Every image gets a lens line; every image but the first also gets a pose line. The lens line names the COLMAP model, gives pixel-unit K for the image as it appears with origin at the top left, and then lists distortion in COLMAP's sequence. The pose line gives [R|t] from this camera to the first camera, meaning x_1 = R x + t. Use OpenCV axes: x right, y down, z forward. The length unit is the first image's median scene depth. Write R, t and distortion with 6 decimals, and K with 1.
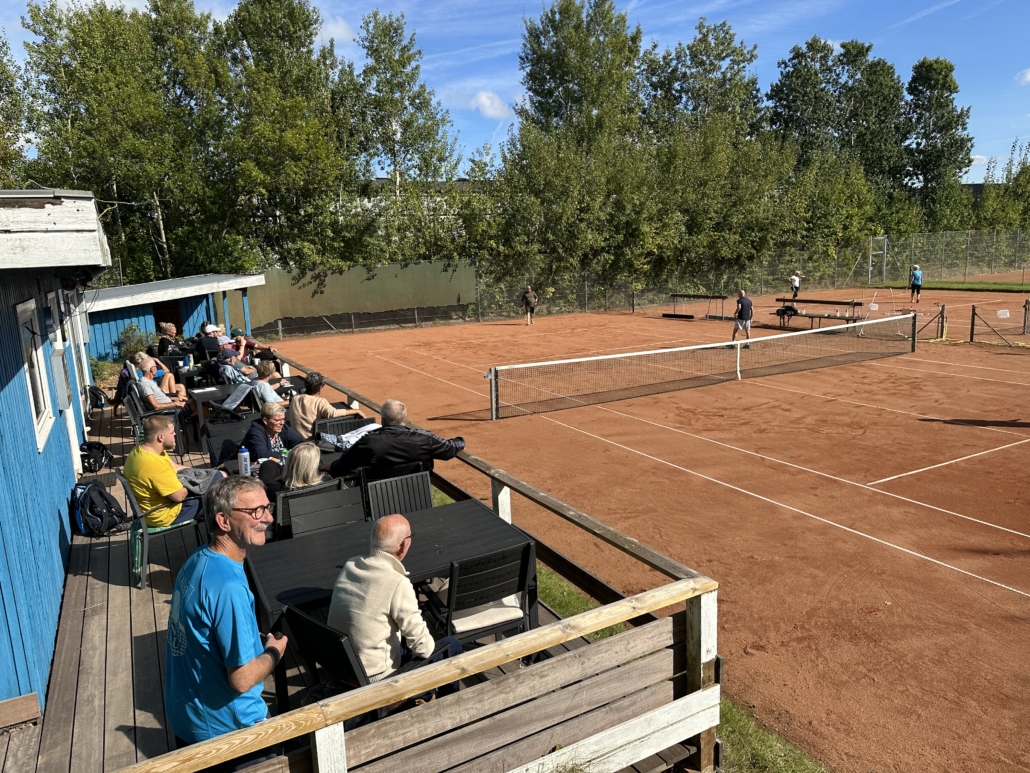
lens RADIAL K [[713.1, 0, 515.0], [0, 713.1, 386.5], [0, 0, 1]] dist [0.092426, -0.143757]
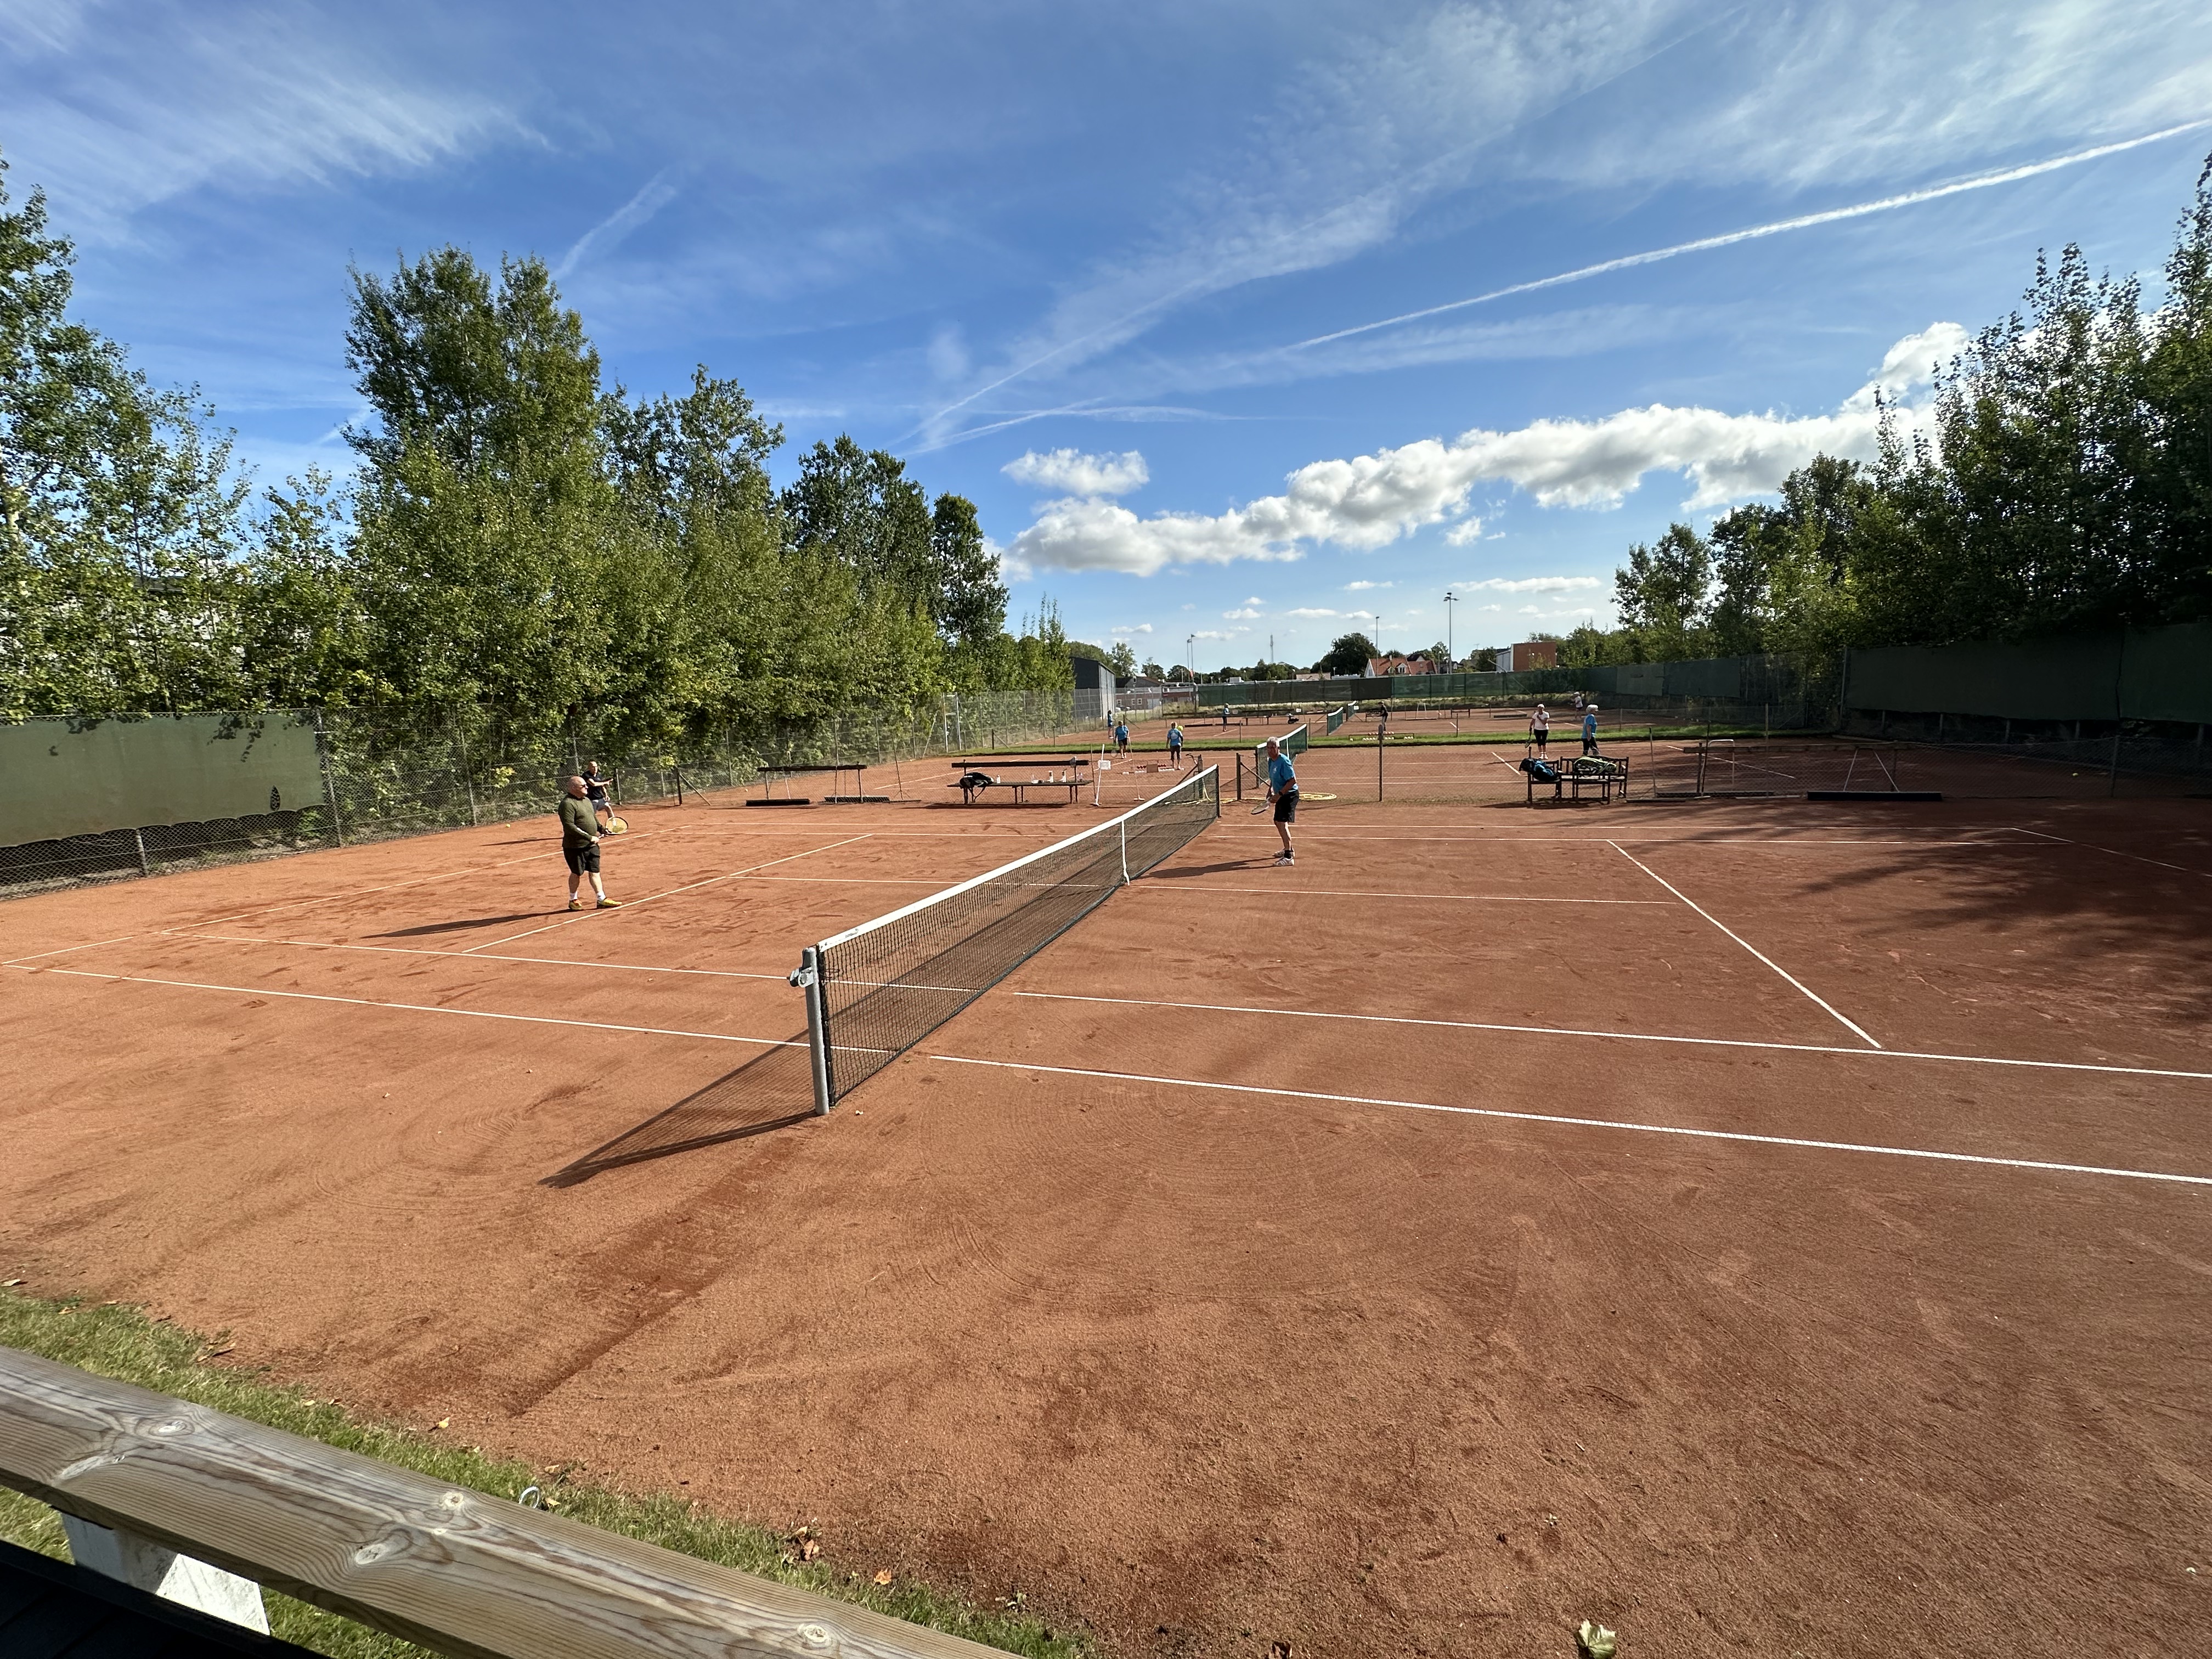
lens RADIAL K [[867.4, 0, 1106.0], [0, 867.4, 829.5], [0, 0, 1]] dist [-0.005462, 0.000024]
pose [[0.714807, -0.092005, 0.693243, -0.075970], [0.143038, 0.989585, -0.016152, -0.020549], [-0.684537, 0.110706, 0.720523, 0.245954]]
